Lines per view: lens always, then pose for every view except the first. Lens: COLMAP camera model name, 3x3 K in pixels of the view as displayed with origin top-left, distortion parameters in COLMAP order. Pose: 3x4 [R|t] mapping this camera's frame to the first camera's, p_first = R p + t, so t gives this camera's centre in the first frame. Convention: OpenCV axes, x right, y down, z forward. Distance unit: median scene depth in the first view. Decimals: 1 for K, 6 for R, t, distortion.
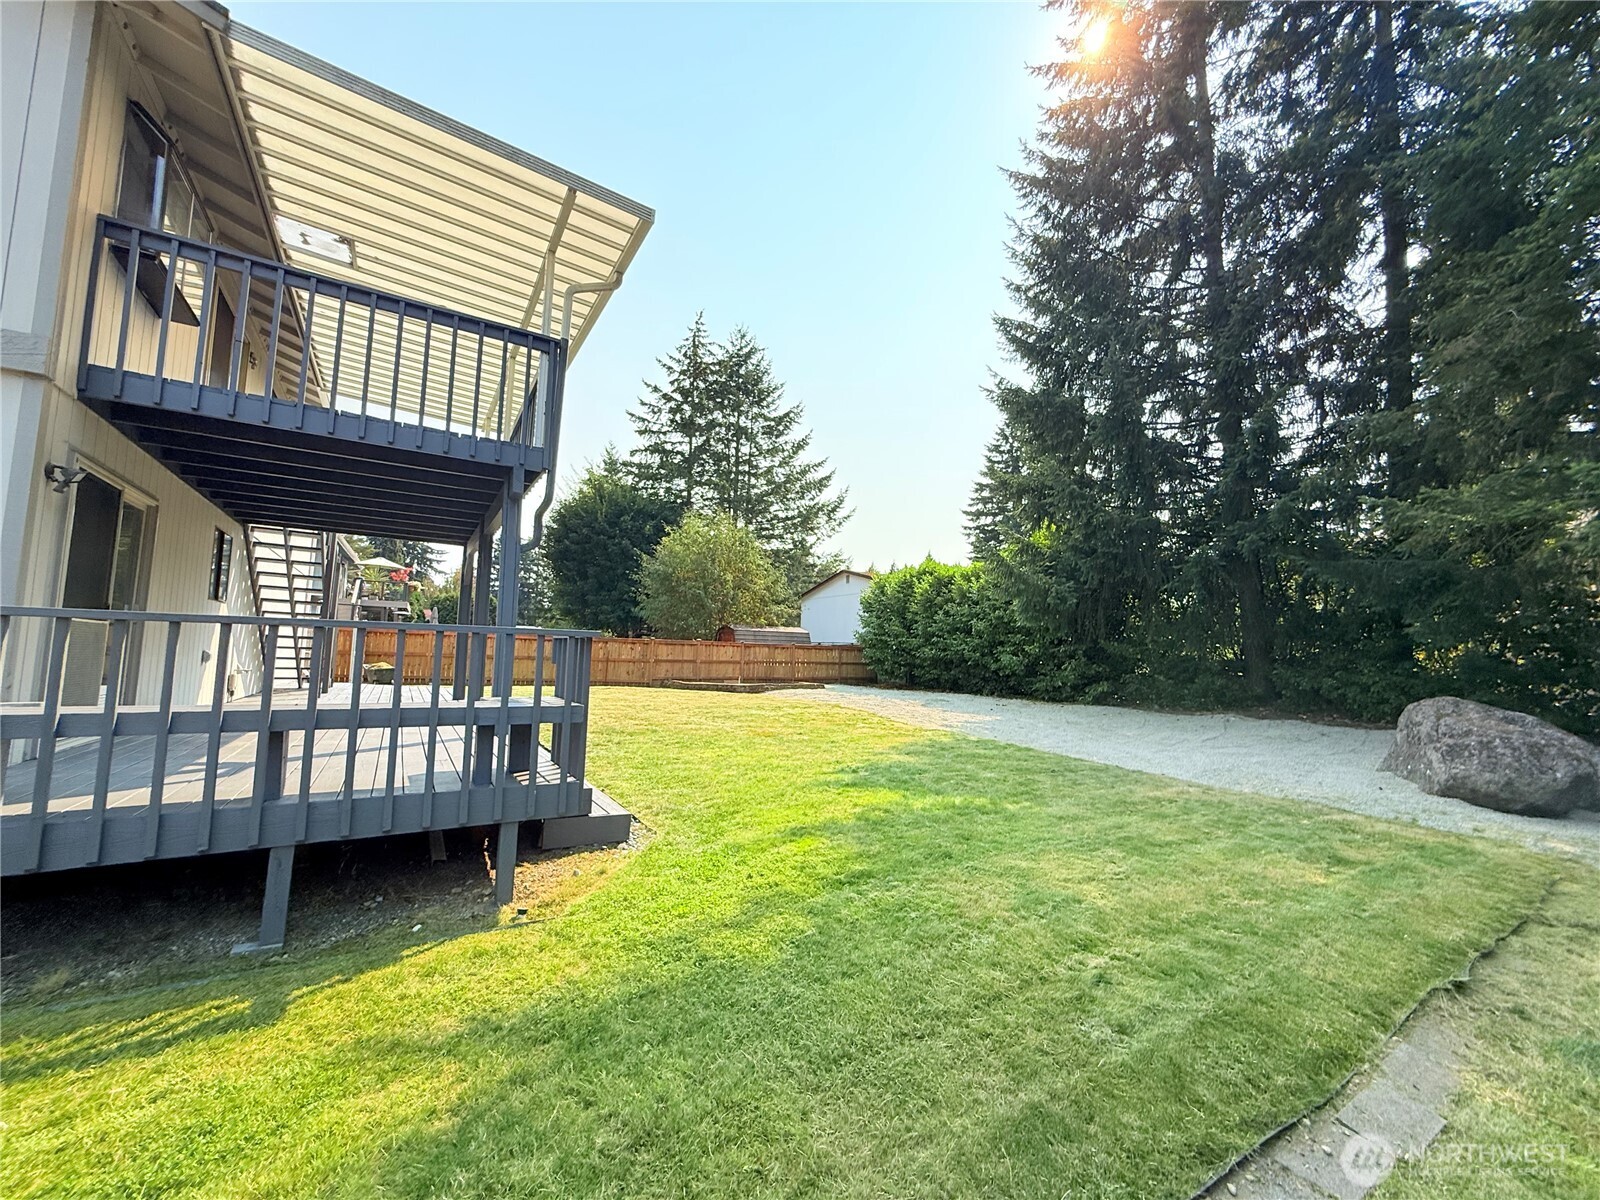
lens RADIAL K [[636.8, 0, 800.0], [0, 636.8, 600.0], [0, 0, 1]] dist [0.000934, -0.000559]
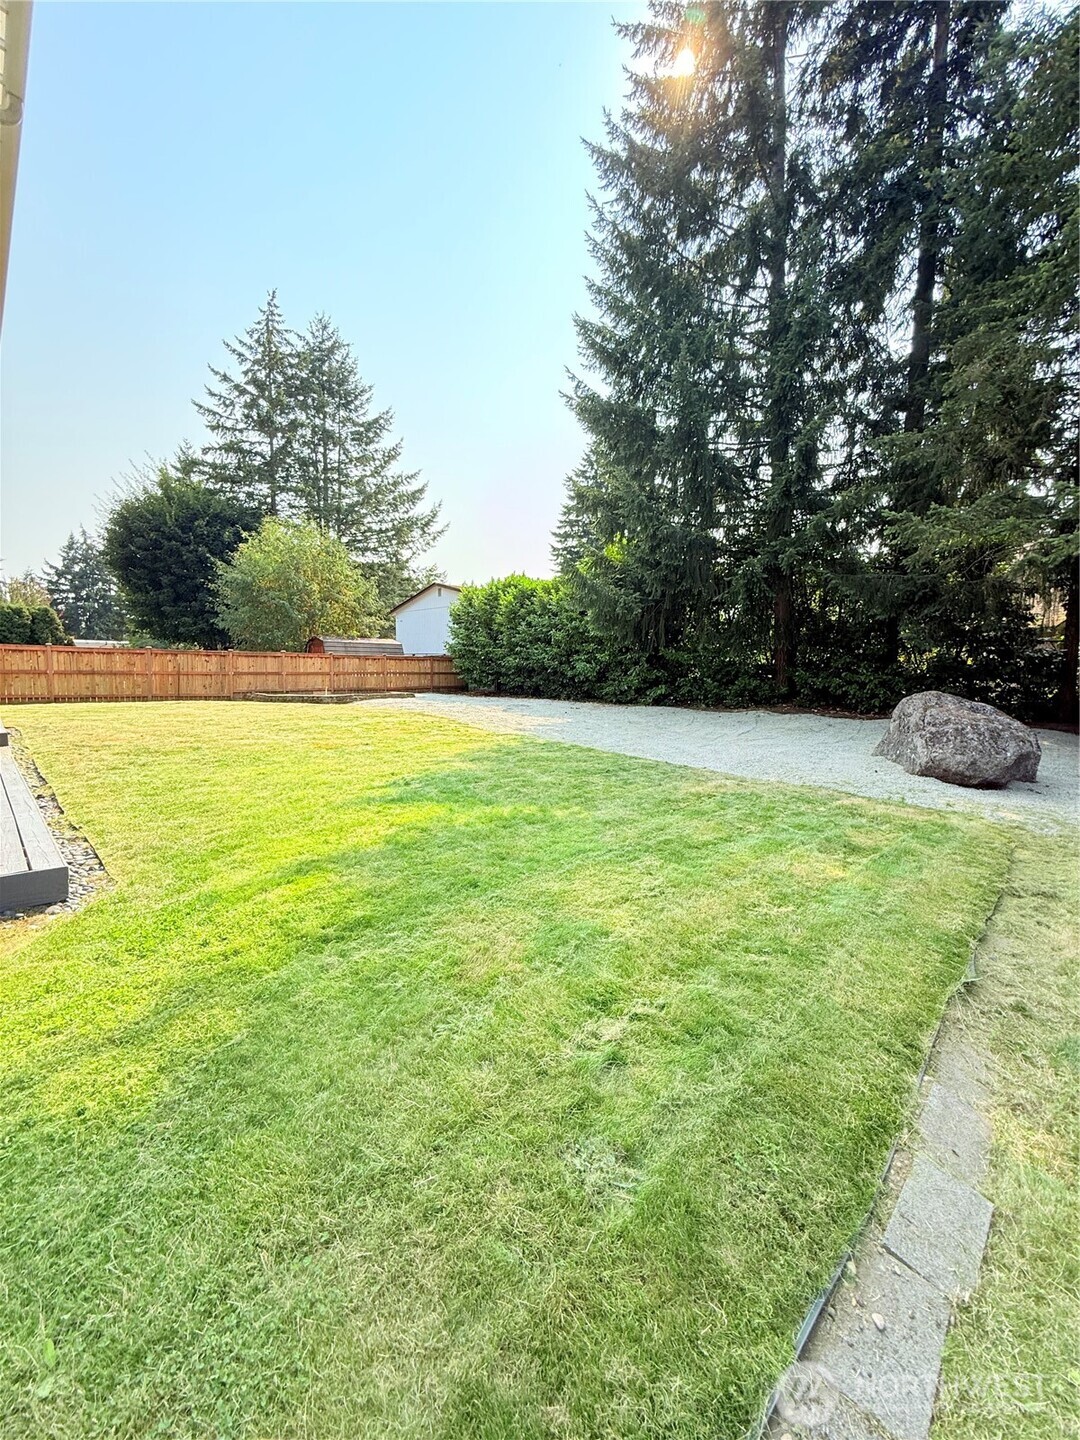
lens RADIAL K [[571.8, 0, 540.0], [0, 571.8, 720.0], [0, 0, 1]] dist [-0.004963, -0.000154]
pose [[0.974244, -0.034304, 0.222871, 0.045149], [-0.006119, 0.983975, 0.178199, 0.011879], [-0.225413, -0.174973, 0.958422, 0.078933]]
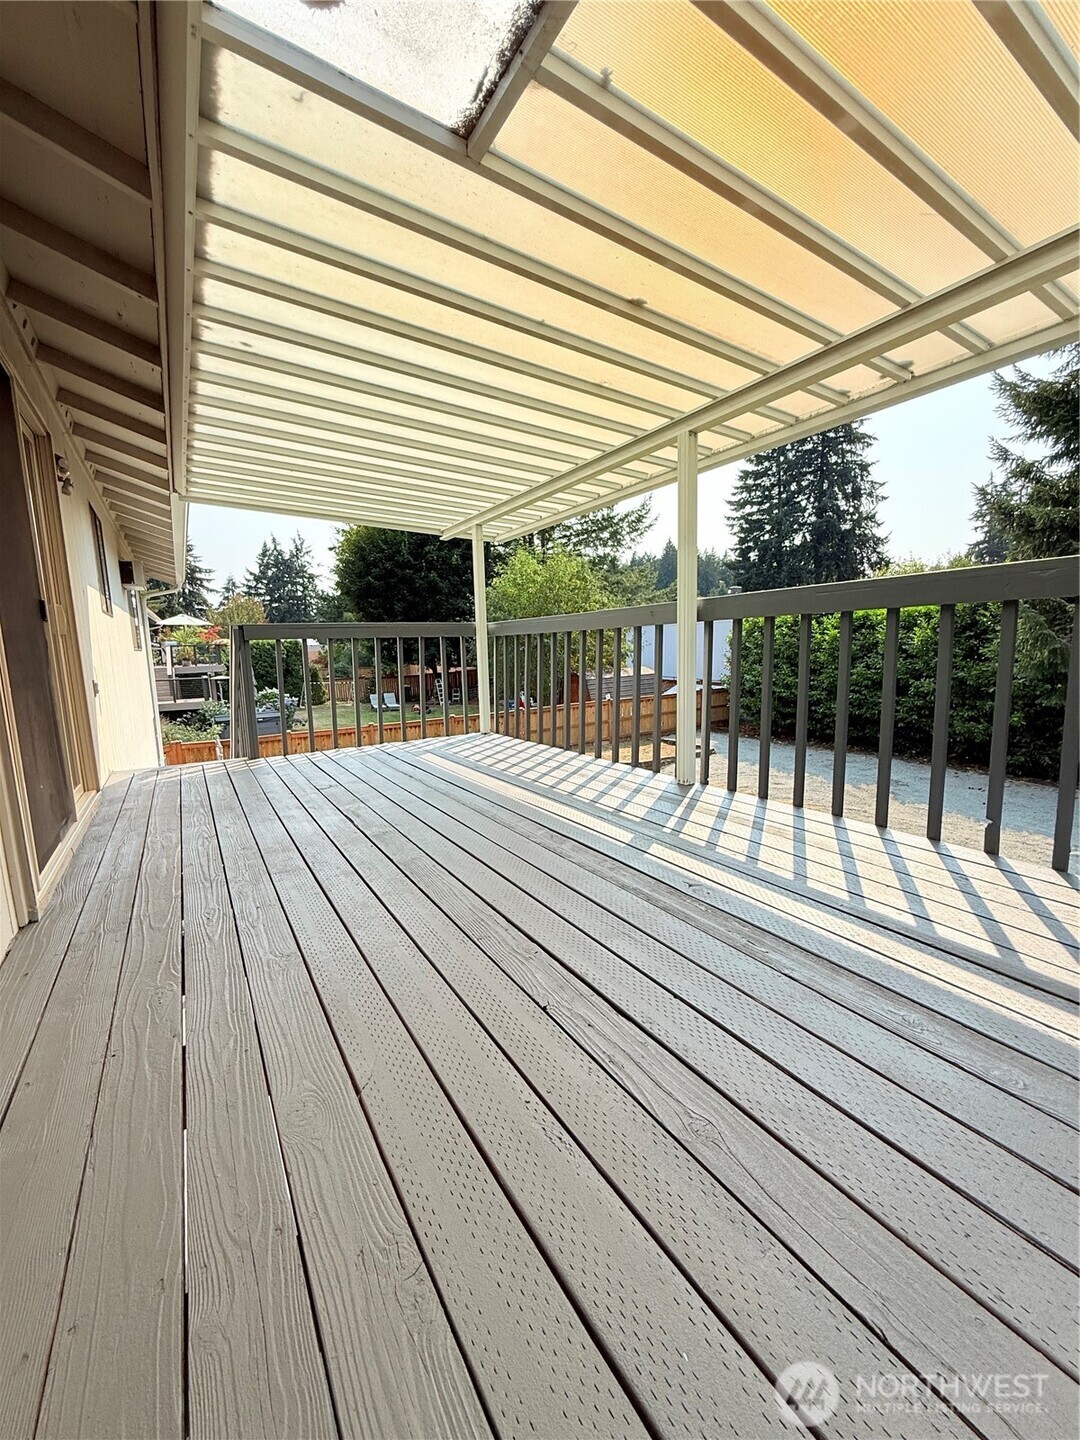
lens RADIAL K [[573.1, 0, 540.0], [0, 573.1, 720.0], [0, 0, 1]] dist [0.000934, -0.000559]
pose [[0.998266, -0.058142, -0.009181, -0.322192], [0.058720, 0.972854, 0.223845, -0.166132], [-0.004083, -0.223996, 0.974582, 0.349121]]
